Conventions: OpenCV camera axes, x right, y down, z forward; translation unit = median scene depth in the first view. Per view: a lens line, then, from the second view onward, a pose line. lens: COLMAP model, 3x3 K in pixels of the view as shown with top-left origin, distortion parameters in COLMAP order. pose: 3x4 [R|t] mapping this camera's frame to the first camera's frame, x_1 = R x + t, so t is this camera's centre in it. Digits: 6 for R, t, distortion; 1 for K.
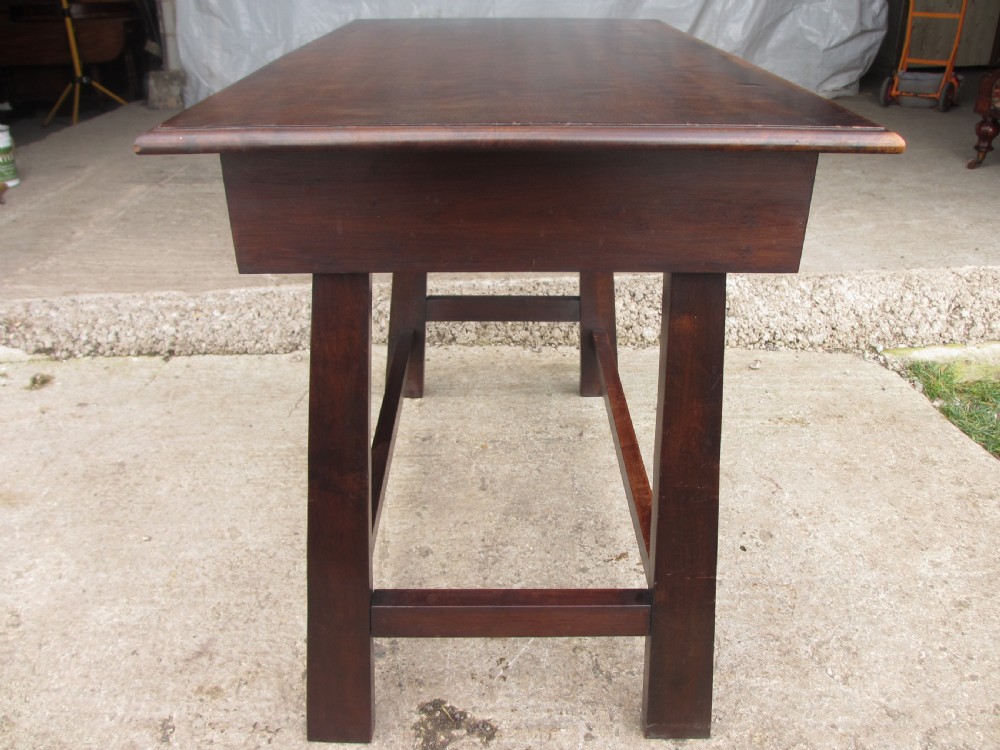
lens RADIAL K [[840.5, 0, 501.3], [0, 840.5, 385.7], [0, 0, 1]] dist [-0.052808, 0.018989]
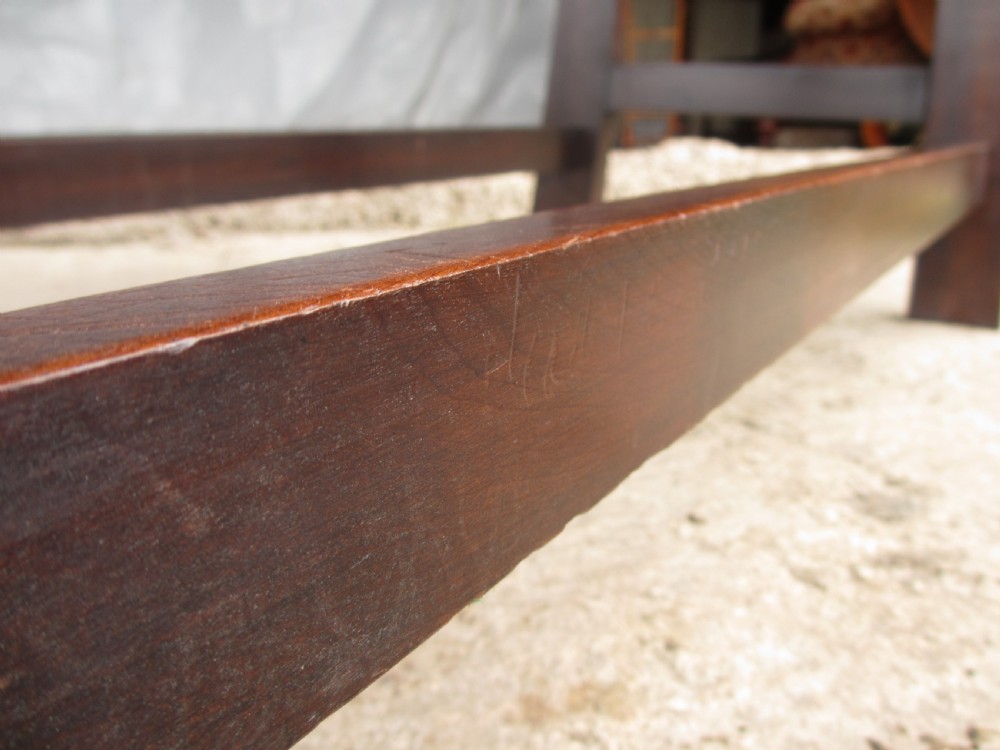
lens RADIAL K [[847.4, 0, 500.0], [0, 847.4, 375.0], [0, 0, 1]] dist [-0.054847, 0.019705]
pose [[0.921485, -0.100250, 0.375253, -0.257302], [0.168350, 0.973739, -0.153269, 0.175121], [-0.350033, 0.204409, 0.914163, 0.433367]]
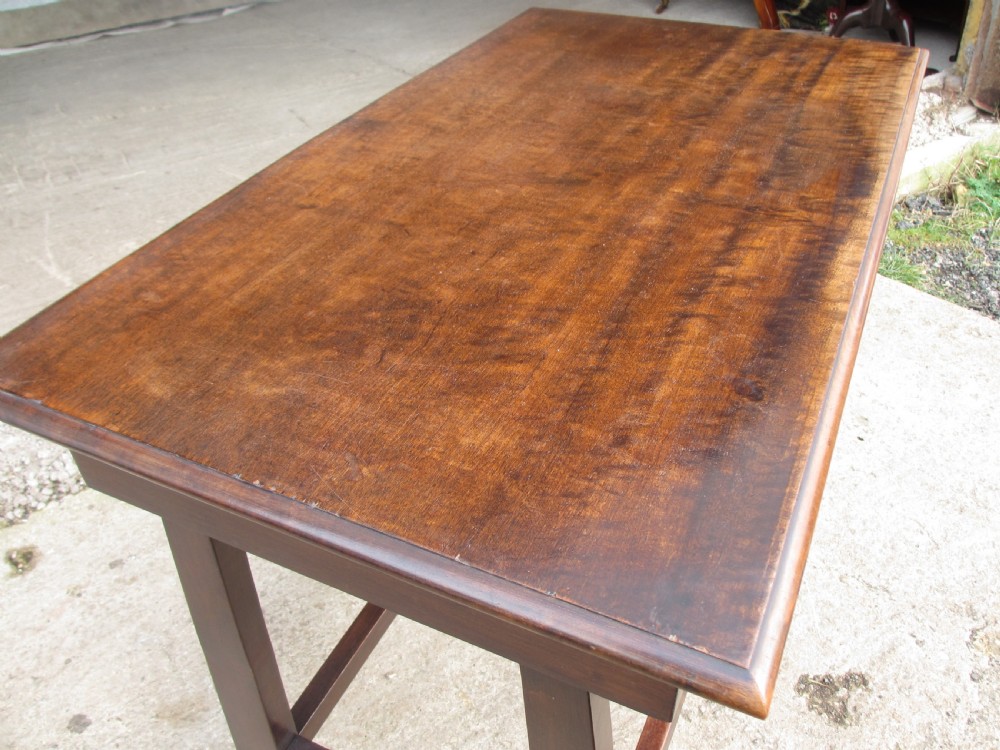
lens RADIAL K [[843.6, 0, 513.9], [0, 843.6, 374.7], [0, 0, 1]] dist [-0.031532, 0.005793]
pose [[0.851775, -0.338647, 0.399747, -0.400193], [0.276892, 0.938725, 0.205247, -0.189237], [-0.444759, -0.064137, 0.893351, 0.110838]]
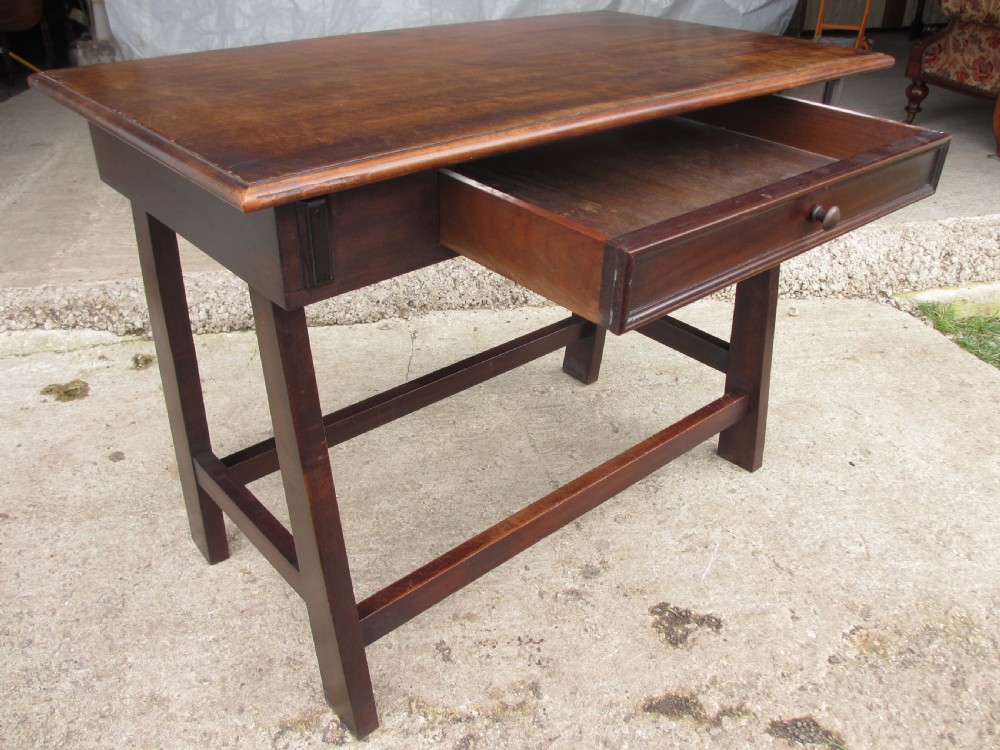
lens RADIAL K [[851.2, 0, 502.5], [0, 851.2, 370.6], [0, 0, 1]] dist [-0.051915, 0.014897]
pose [[0.989284, -0.057063, 0.134392, -0.247677], [0.053908, 0.998181, 0.027001, 0.002138], [-0.135688, -0.019467, 0.990560, -0.083527]]
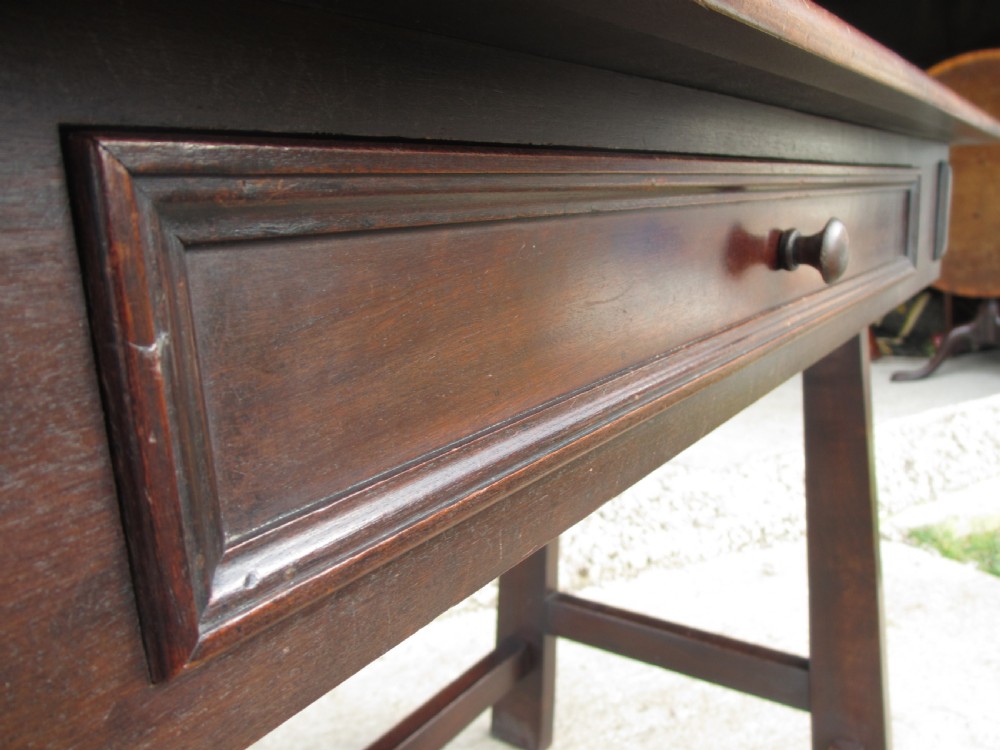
lens RADIAL K [[847.4, 0, 500.0], [0, 847.4, 375.0], [0, 0, 1]] dist [-0.054847, 0.019705]
pose [[0.926810, -0.116870, 0.356882, -0.218630], [0.216137, 0.943165, -0.252437, -0.054303], [-0.307096, 0.311097, 0.899395, 0.281481]]
